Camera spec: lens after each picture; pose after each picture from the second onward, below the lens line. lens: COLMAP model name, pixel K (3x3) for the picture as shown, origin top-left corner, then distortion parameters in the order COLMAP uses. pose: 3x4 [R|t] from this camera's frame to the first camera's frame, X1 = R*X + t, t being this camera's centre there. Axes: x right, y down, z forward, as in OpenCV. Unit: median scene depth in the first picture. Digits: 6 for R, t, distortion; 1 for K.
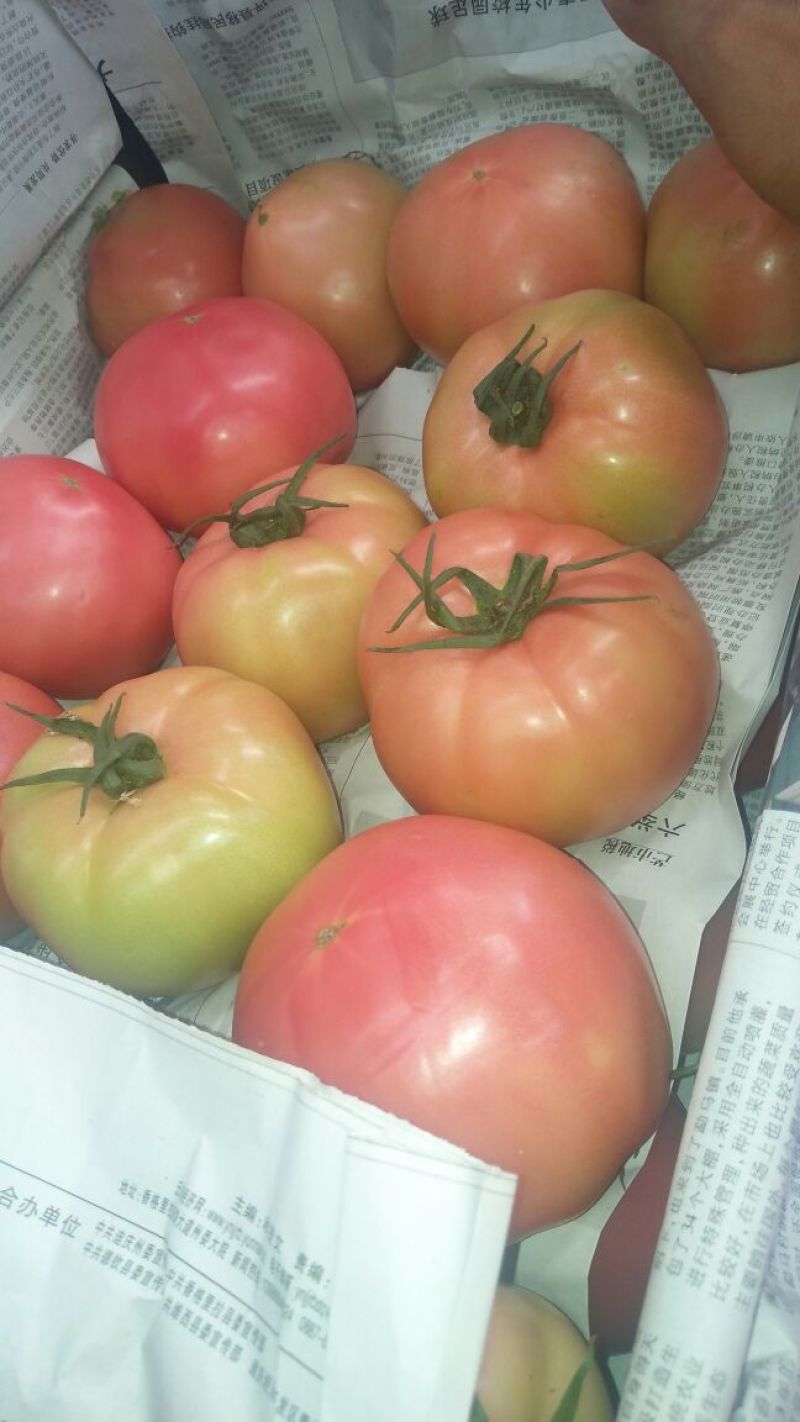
lens RADIAL K [[1151.2, 0, 399.8], [0, 1151.2, 711.5], [0, 0, 1]] dist [-0.044559, -0.017665]
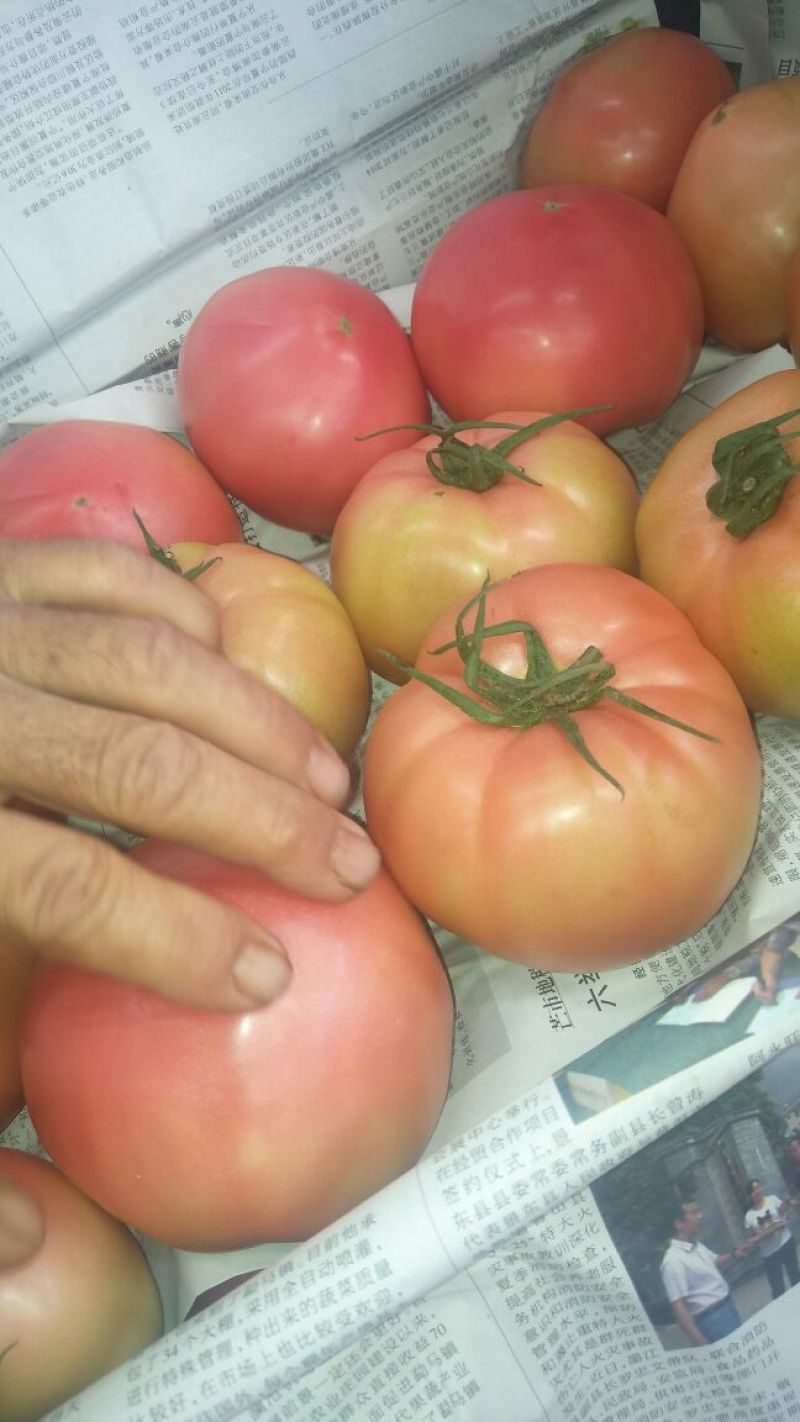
lens RADIAL K [[1151.2, 0, 399.7], [0, 1151.2, 710.3], [0, 0, 1]] dist [-0.044559, -0.017665]
pose [[0.775218, 0.536804, -0.332984, 0.296107], [-0.458328, 0.840725, 0.288301, -0.273747], [0.434709, -0.070880, 0.897777, 0.157930]]
